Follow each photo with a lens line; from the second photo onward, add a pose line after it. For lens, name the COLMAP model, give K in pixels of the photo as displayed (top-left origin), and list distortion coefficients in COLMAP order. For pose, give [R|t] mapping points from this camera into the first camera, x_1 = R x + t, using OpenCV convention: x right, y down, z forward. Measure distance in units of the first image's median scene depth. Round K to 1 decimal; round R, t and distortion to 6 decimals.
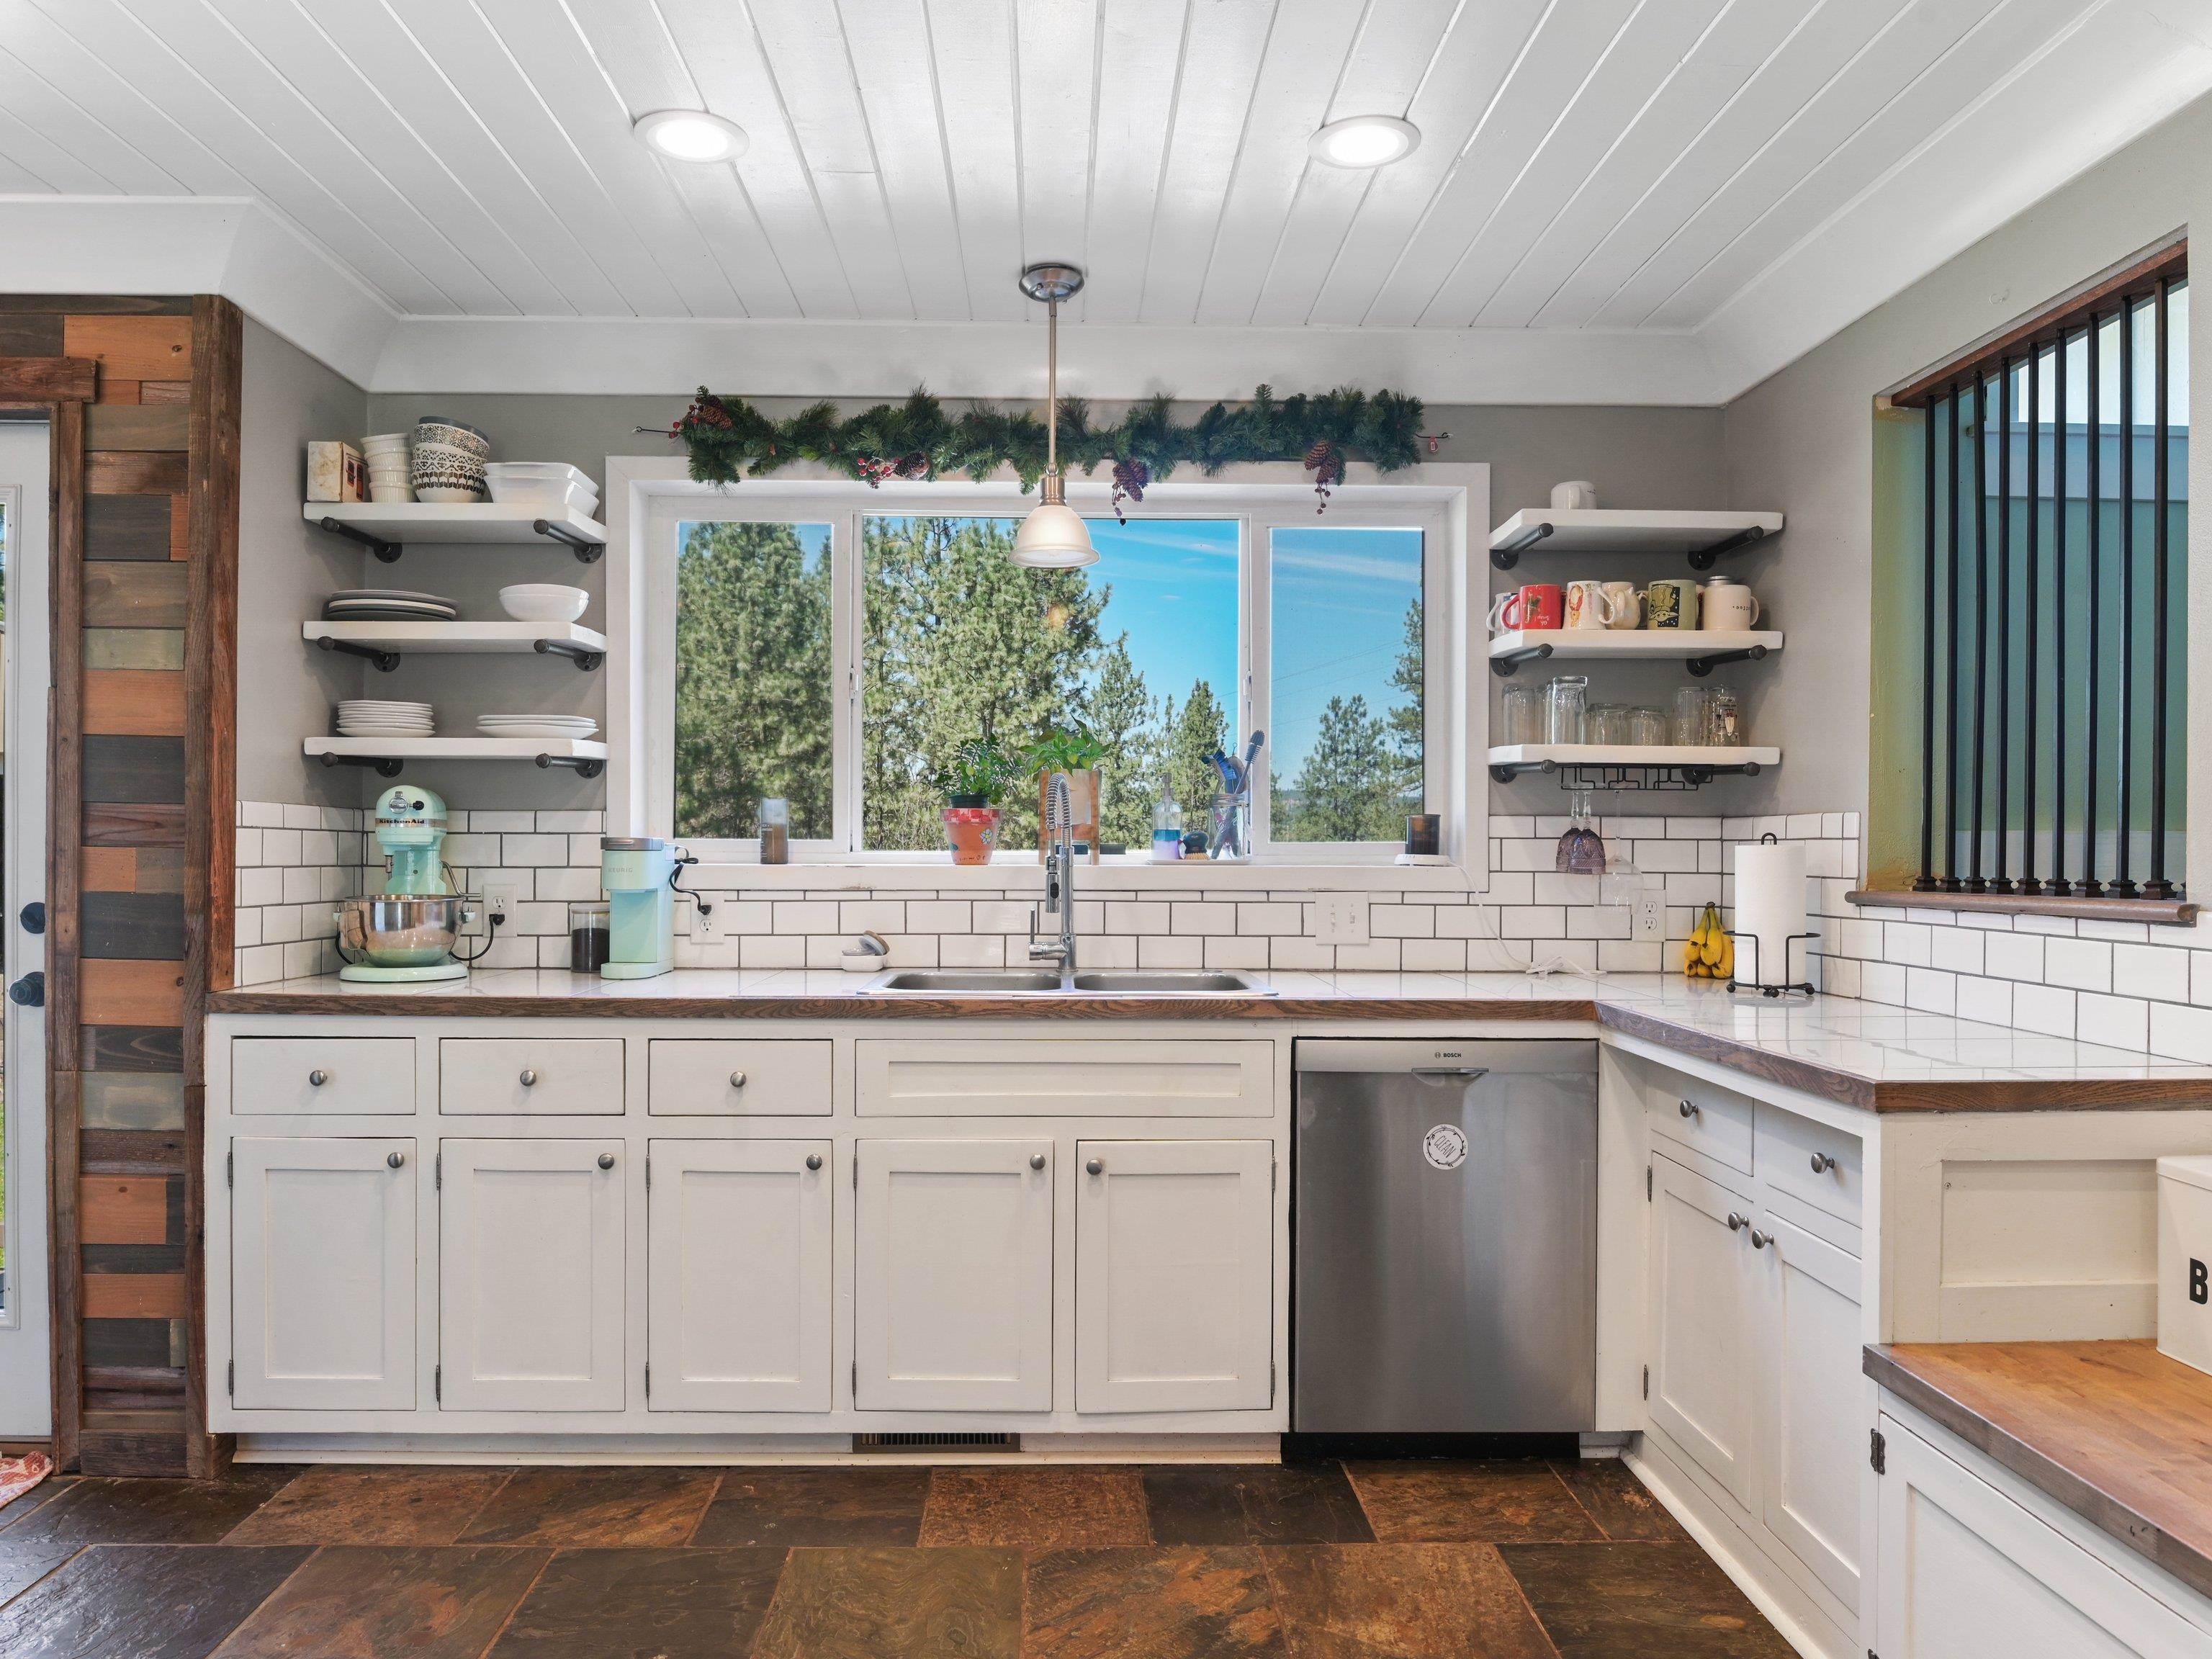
lens RADIAL K [[1496.1, 0, 1090.4], [0, 1496.1, 848.4], [0, 0, 1]] dist [-0.003961, -0.013134]
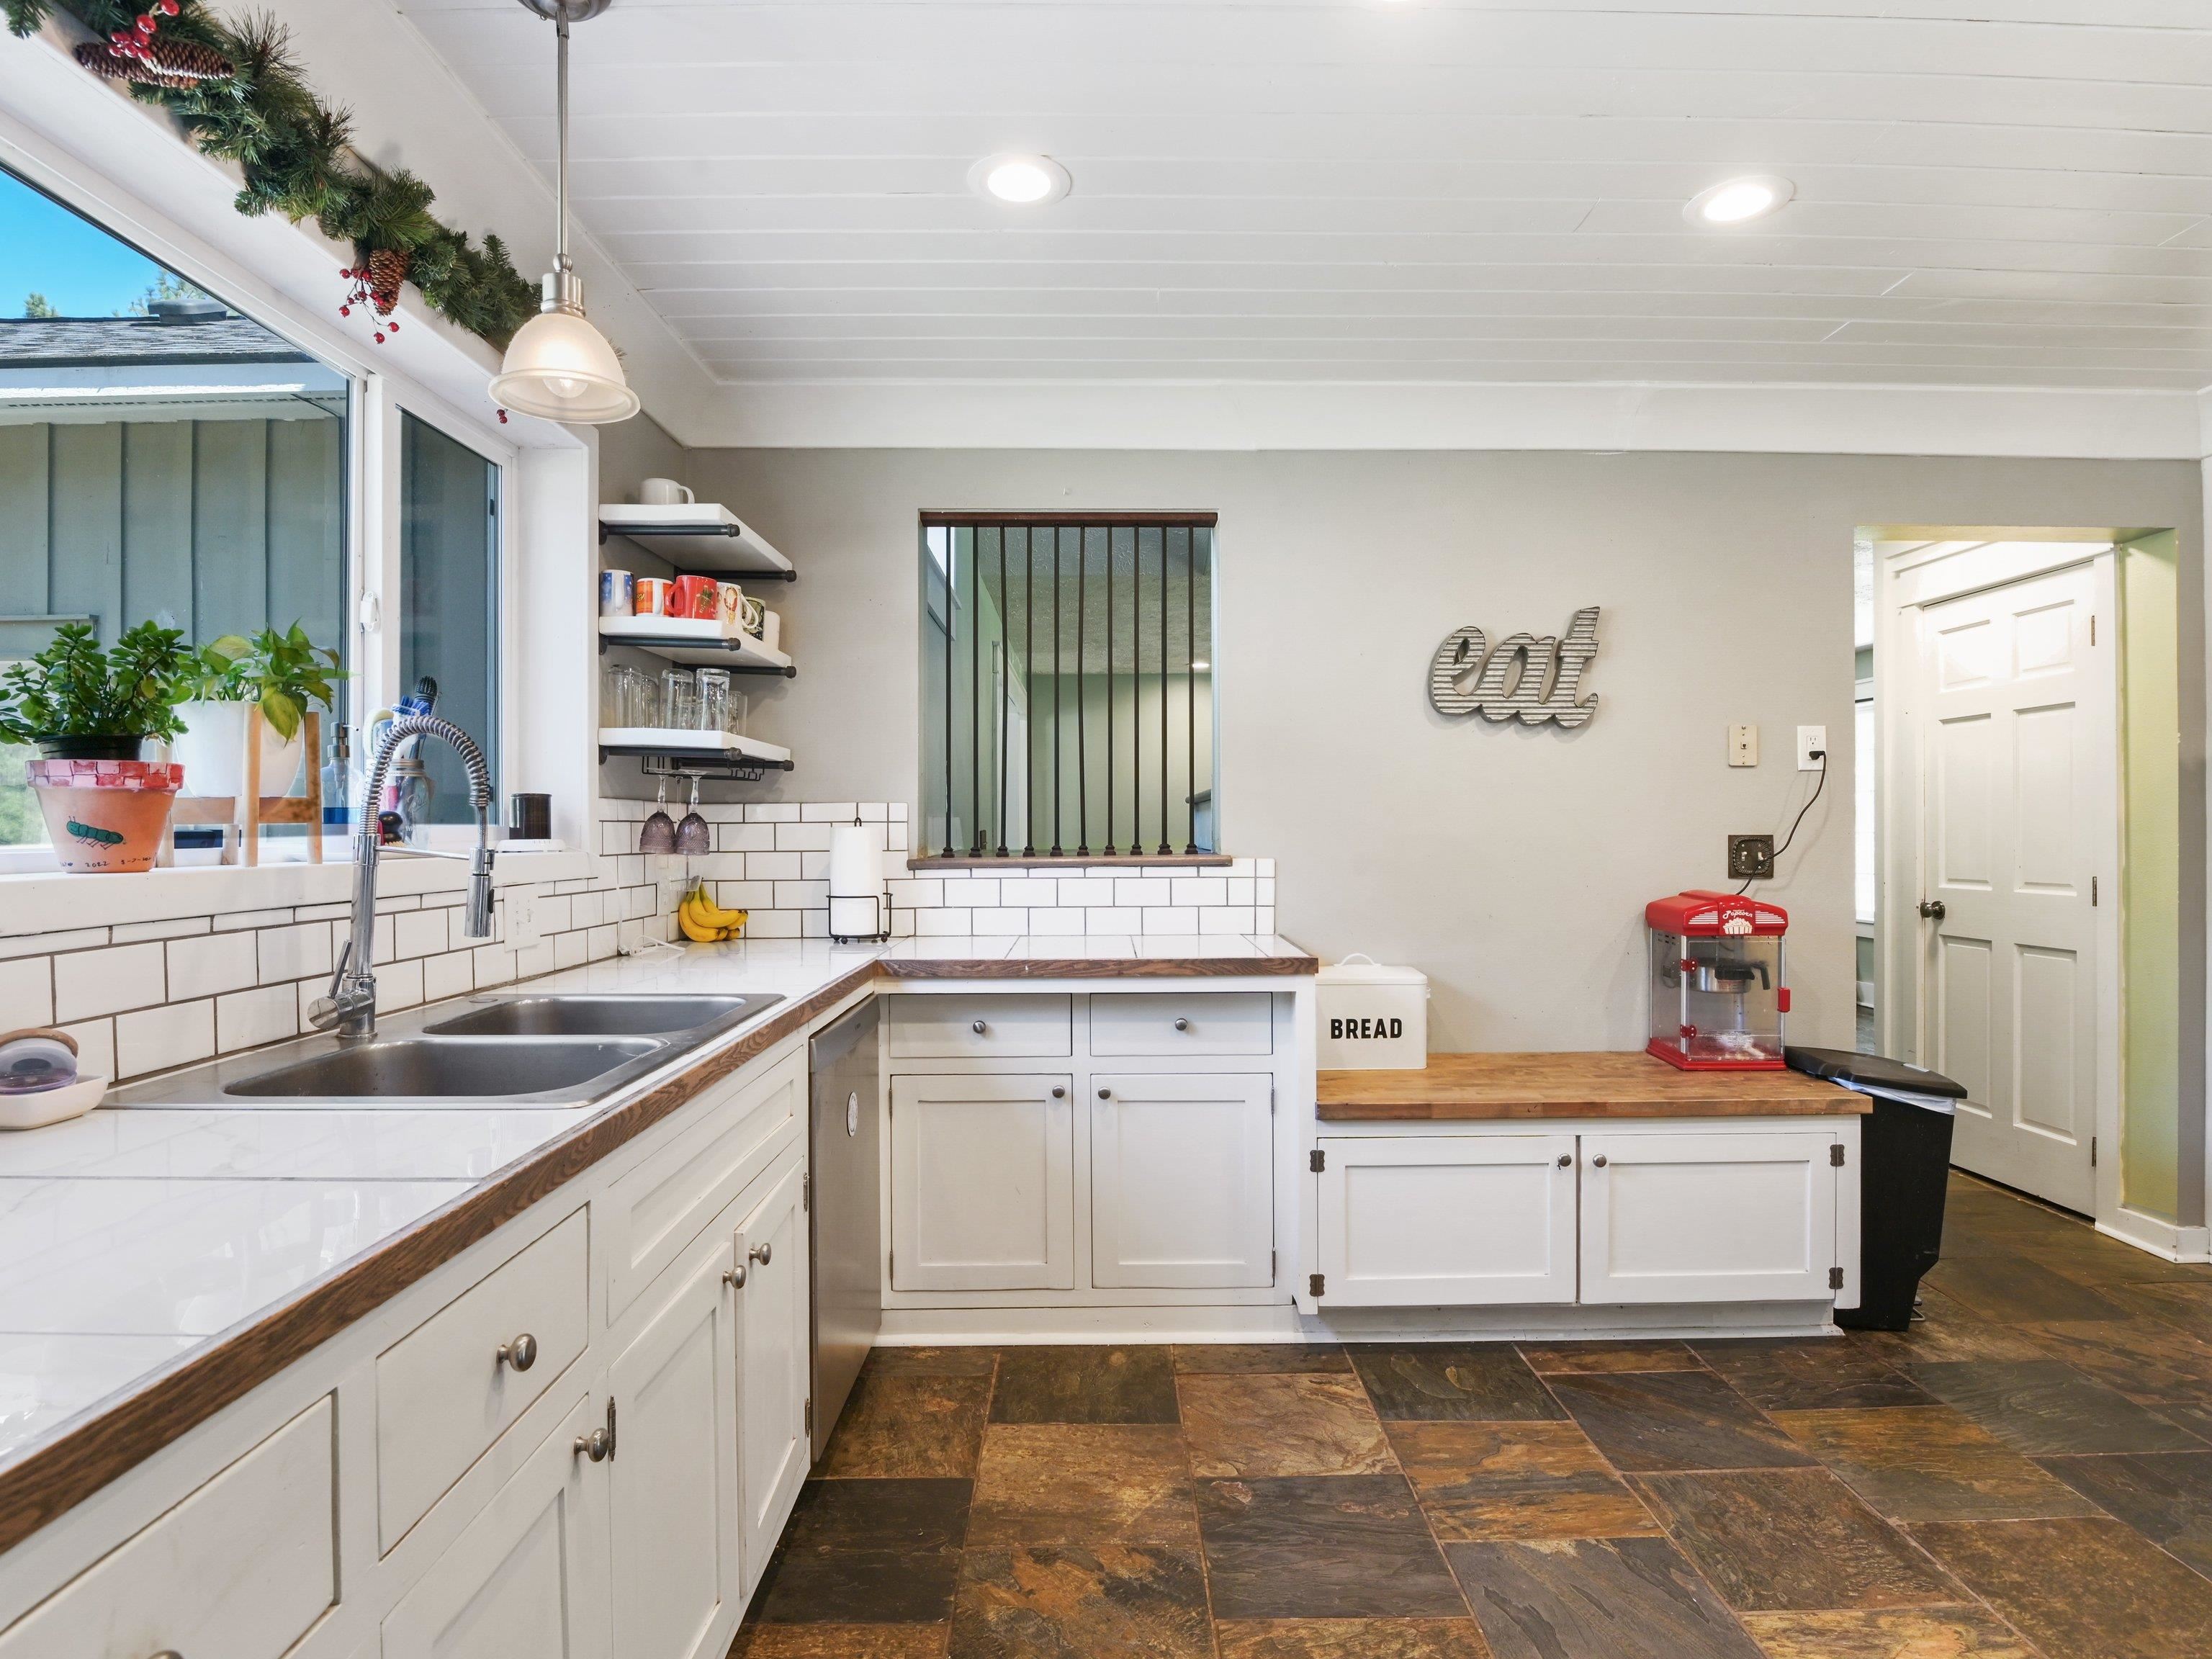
lens RADIAL K [[1153.0, 0, 1125.9], [0, 1153.0, 841.8], [0, 0, 1]] dist [-0.004440, -0.010583]
pose [[0.005940, -0.015702, 0.999859, -0.528536], [0.006179, 0.999858, 0.015665, -0.003118], [-0.999963, 0.006085, 0.006036, 0.748724]]
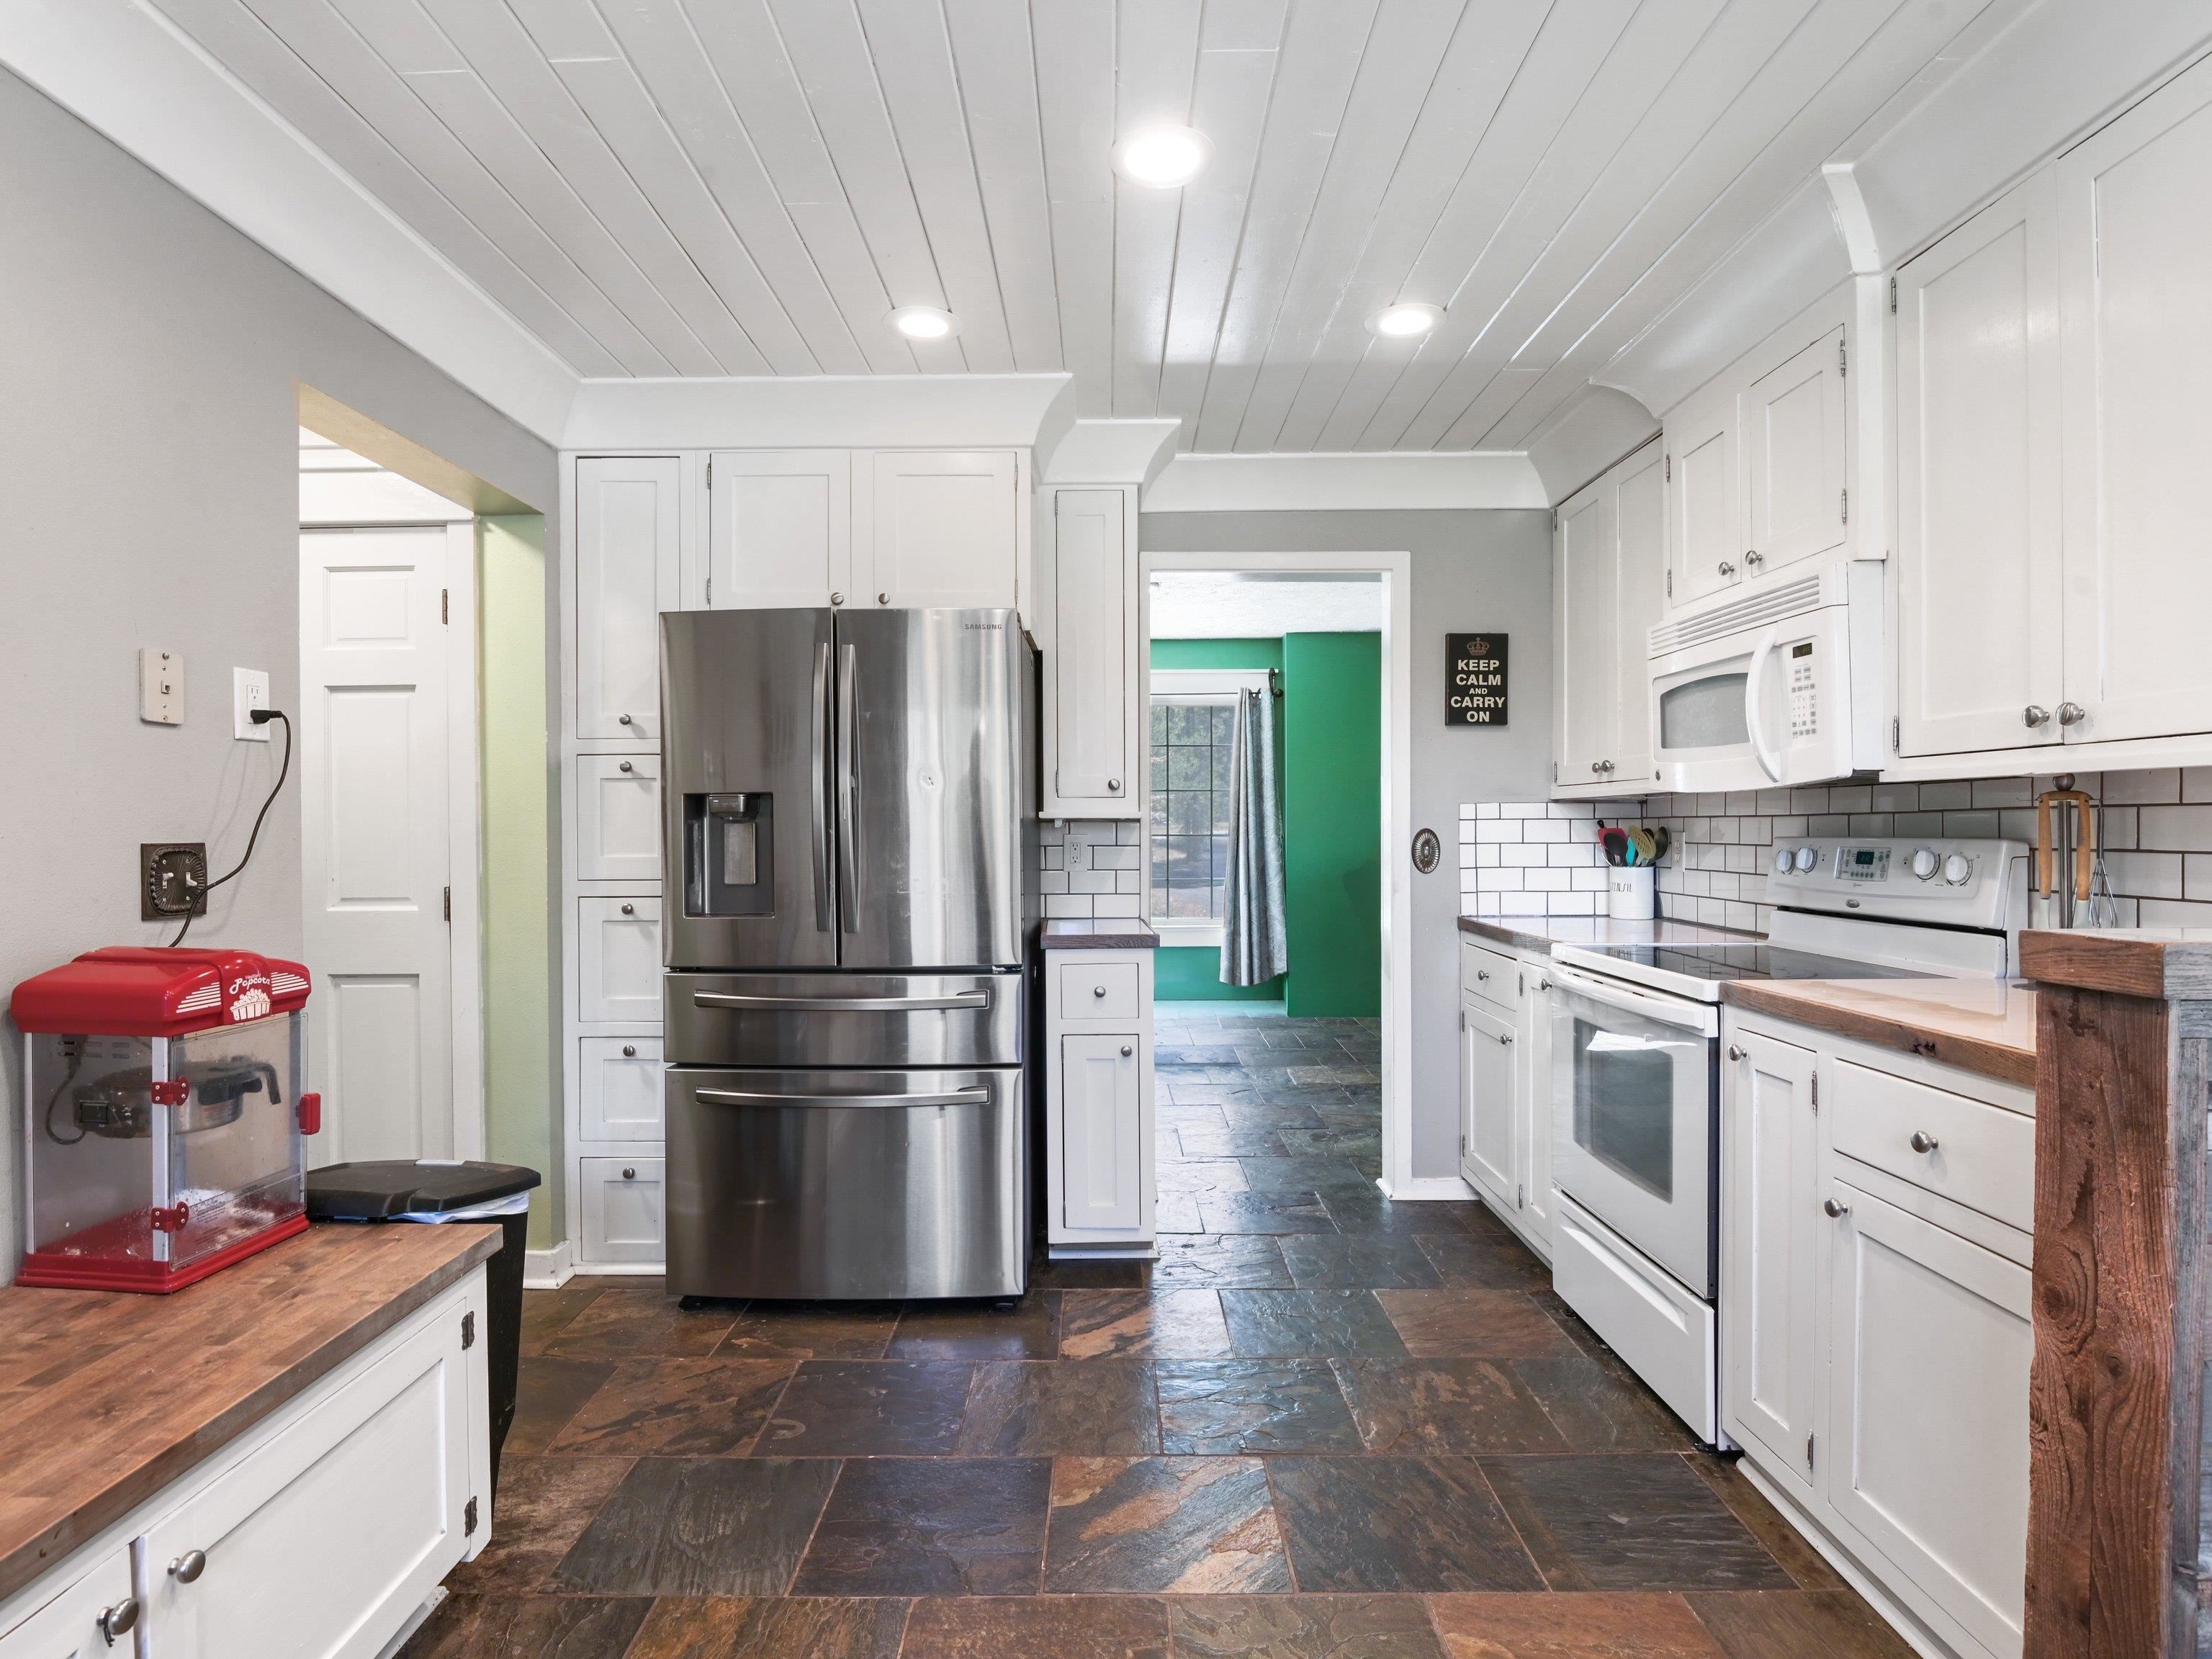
lens RADIAL K [[1153.0, 0, 1097.7], [0, 1153.0, 831.7], [0, 0, 1]] dist [-0.004440, -0.010583]
pose [[-0.999531, -0.003040, 0.030484, 0.006400], [-0.002830, 0.999972, 0.006958, -0.001354], [-0.030504, 0.006868, -0.999511, 0.775692]]
